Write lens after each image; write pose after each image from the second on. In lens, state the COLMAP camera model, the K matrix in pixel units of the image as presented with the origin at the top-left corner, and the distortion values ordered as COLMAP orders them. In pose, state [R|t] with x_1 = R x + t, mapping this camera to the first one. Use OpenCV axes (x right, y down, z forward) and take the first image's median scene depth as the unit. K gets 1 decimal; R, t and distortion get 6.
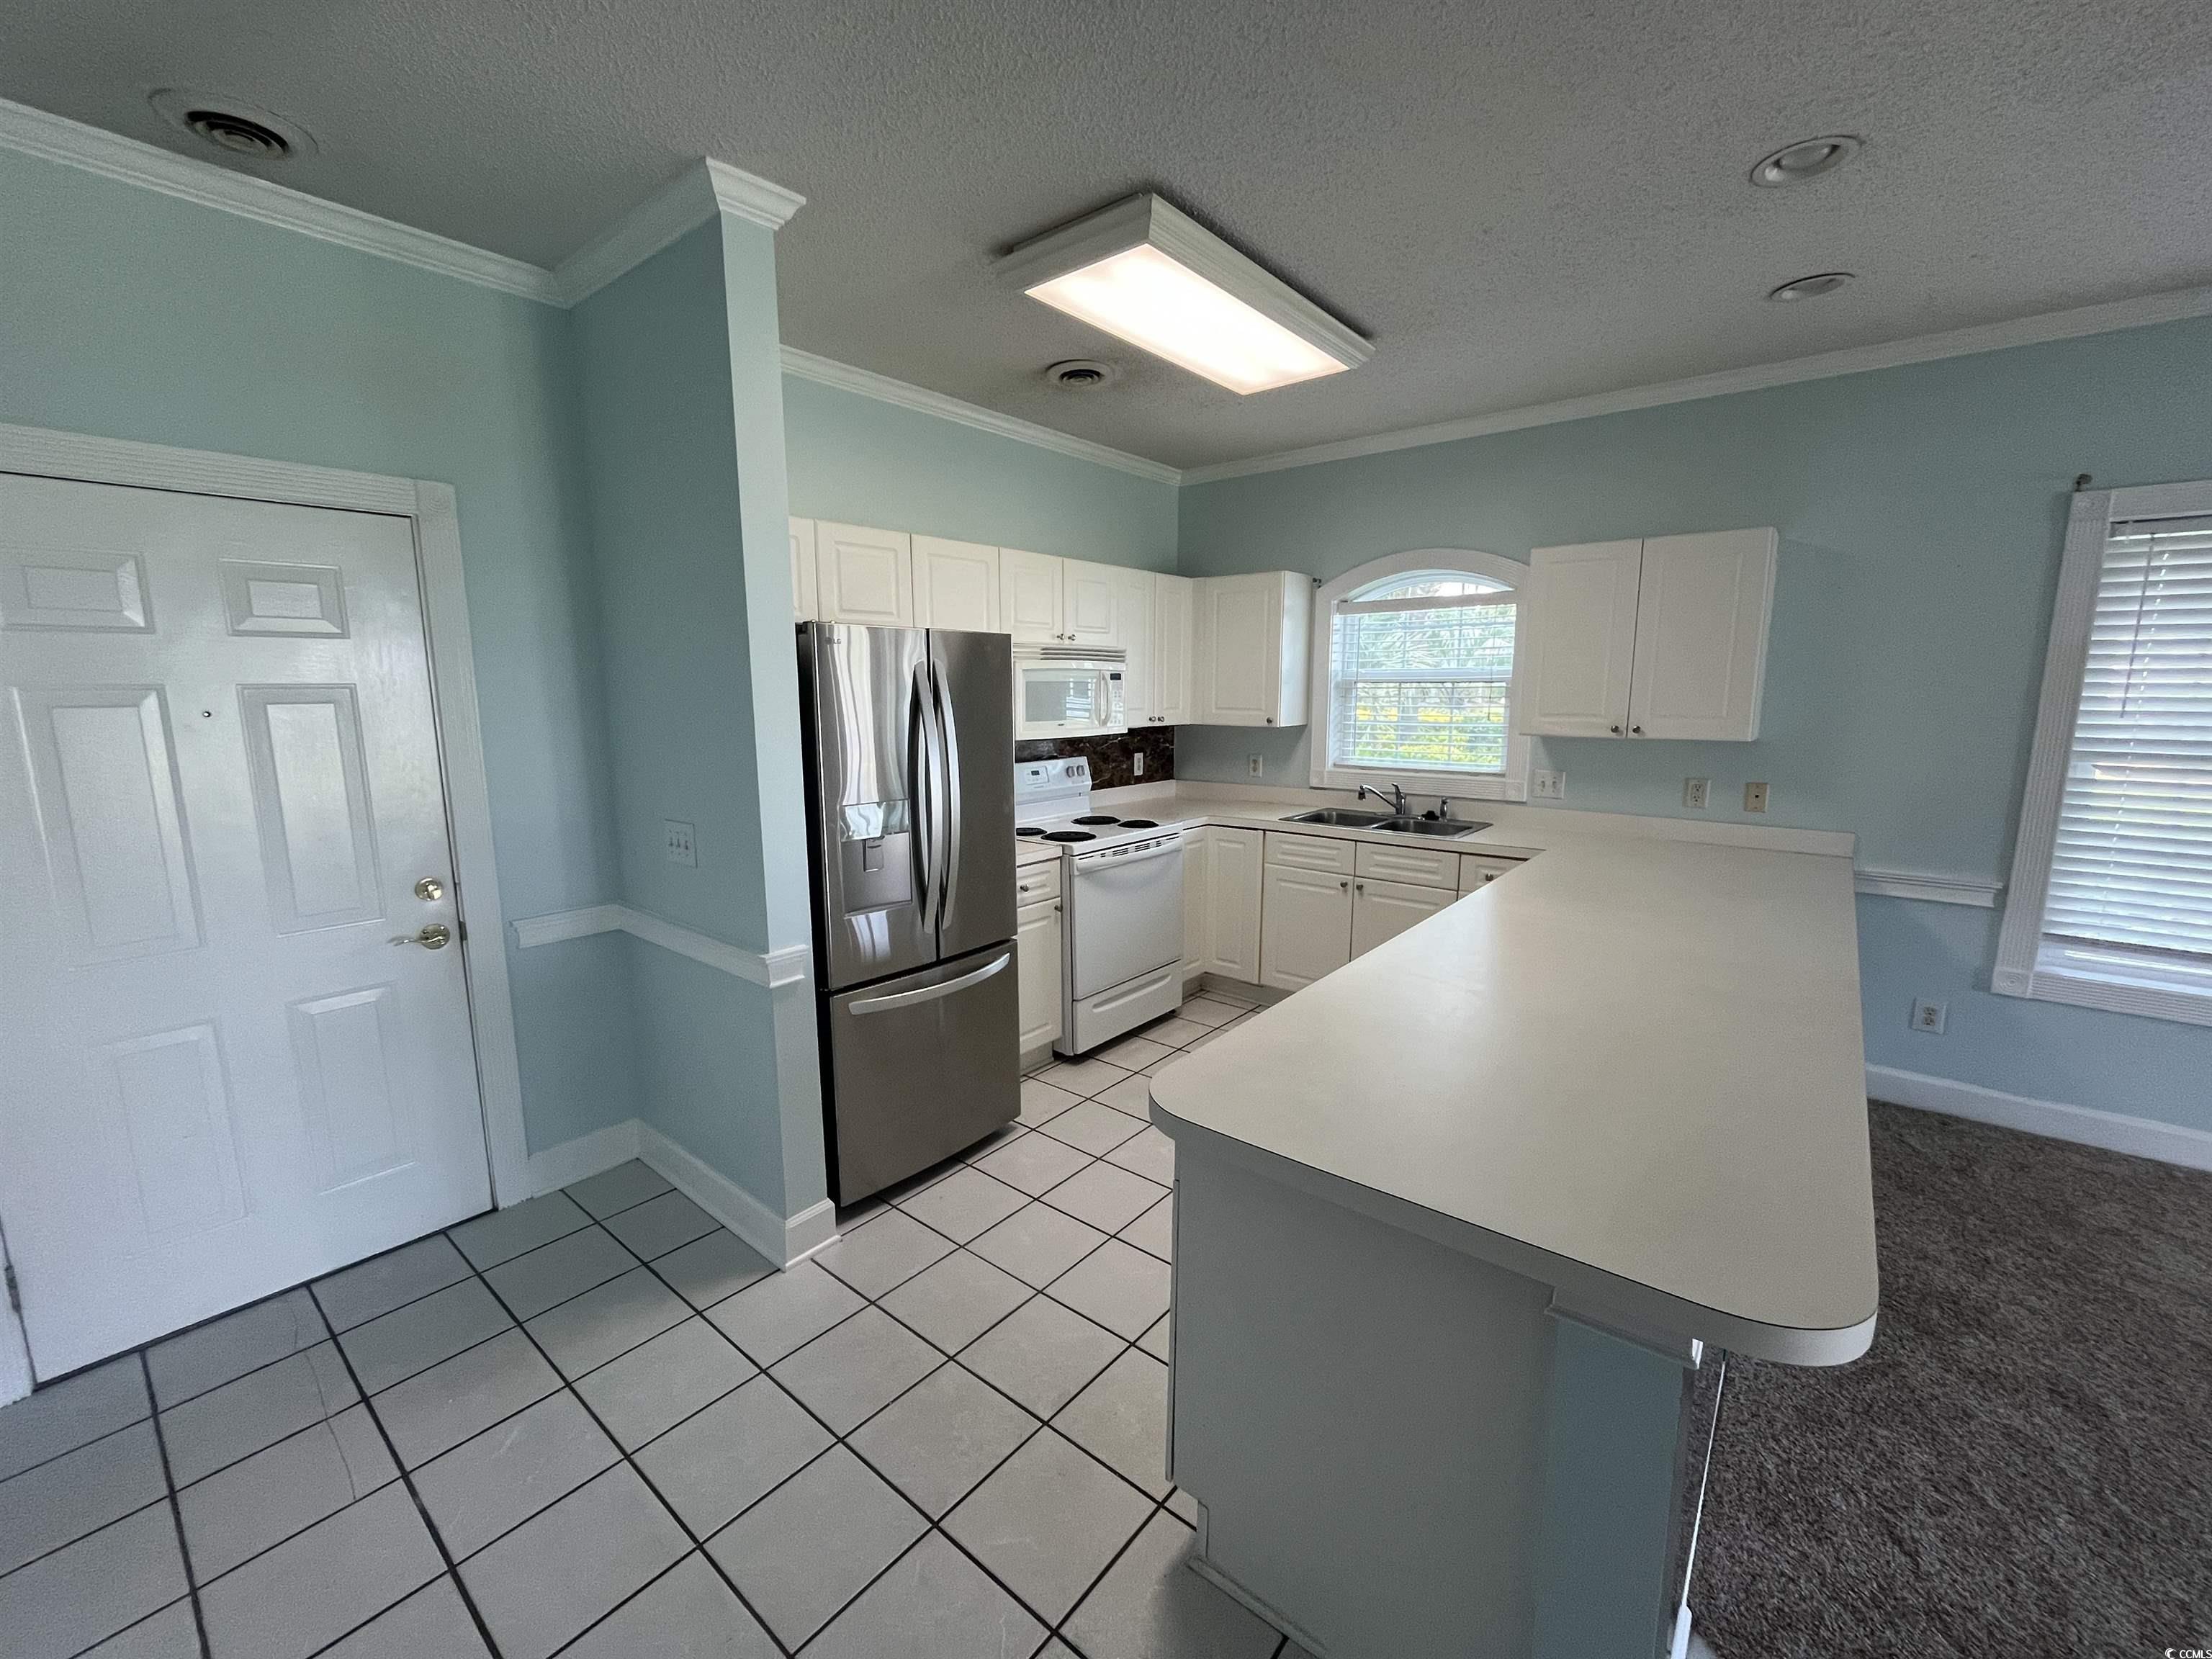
lens RADIAL K [[894.9, 0, 1098.3], [0, 894.9, 825.9], [0, 0, 1]] dist [-0.001858, -0.000877]
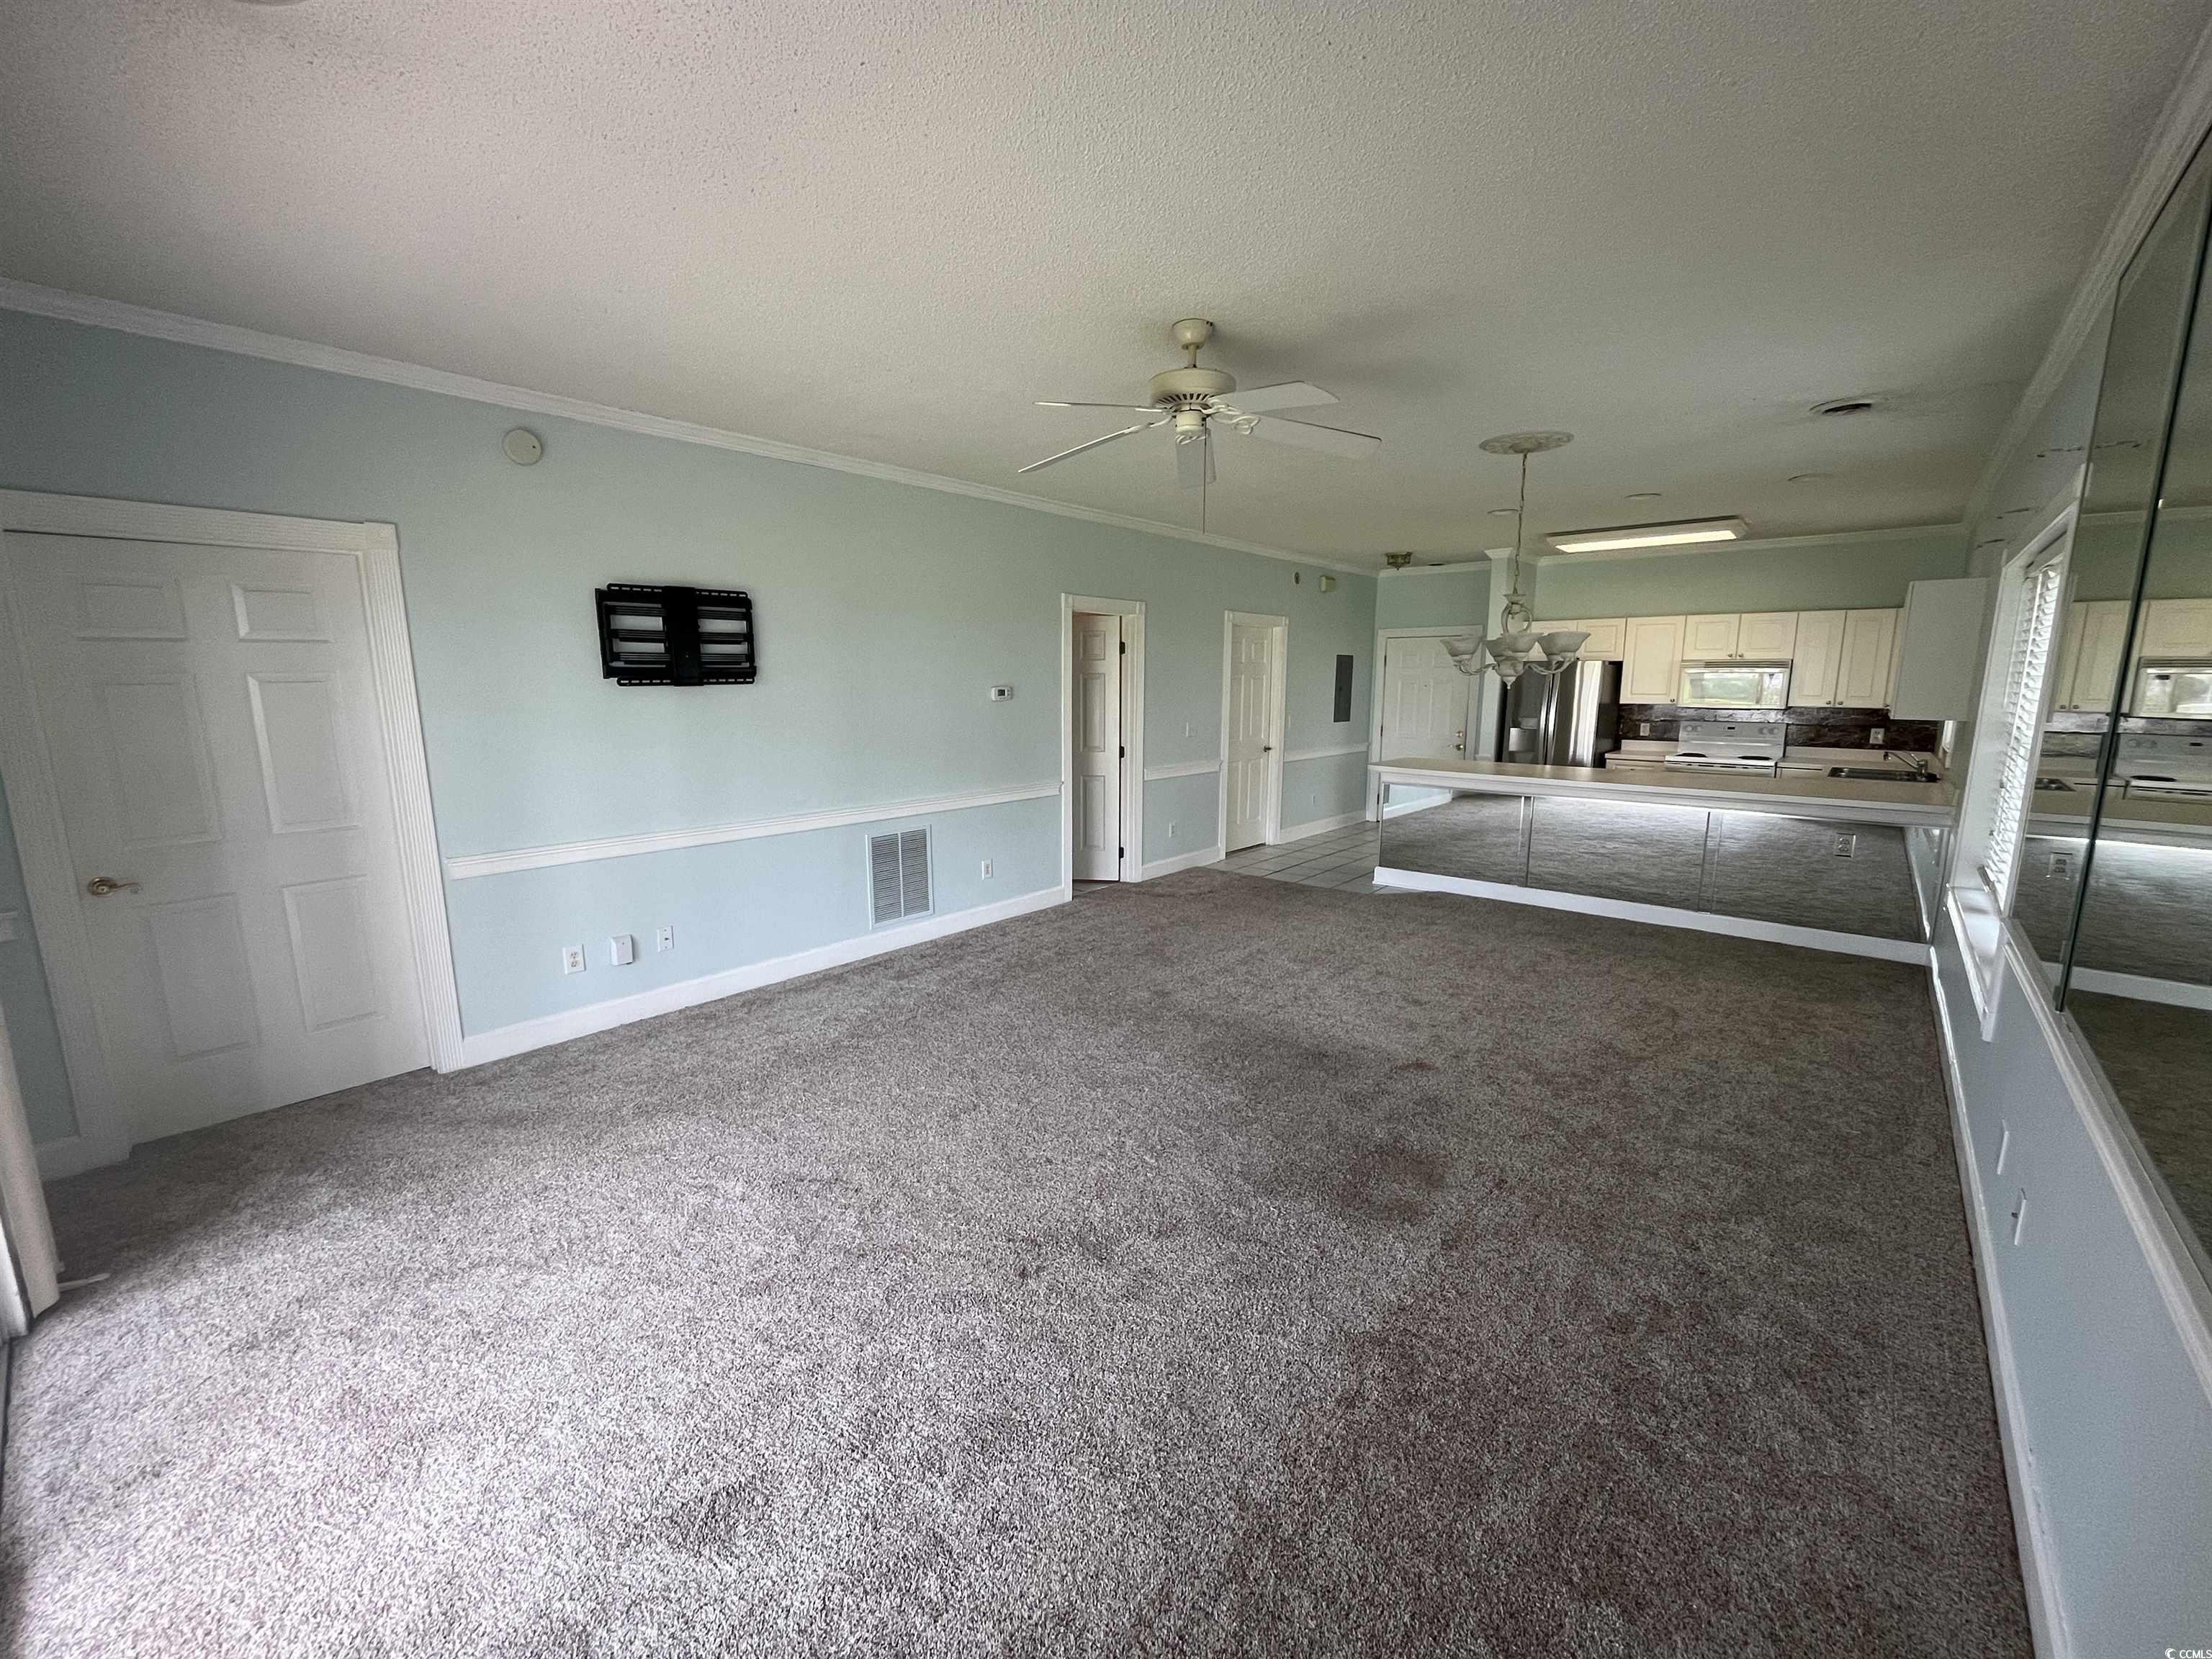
lens RADIAL K [[894.9, 0, 1103.0], [0, 894.9, 831.2], [0, 0, 1]] dist [-0.001858, -0.000877]
pose [[-0.018198, 0.166225, -0.985920, 1.880336], [-0.157118, 0.973356, 0.167007, 0.044293], [0.987412, 0.157945, 0.008404, -0.267217]]
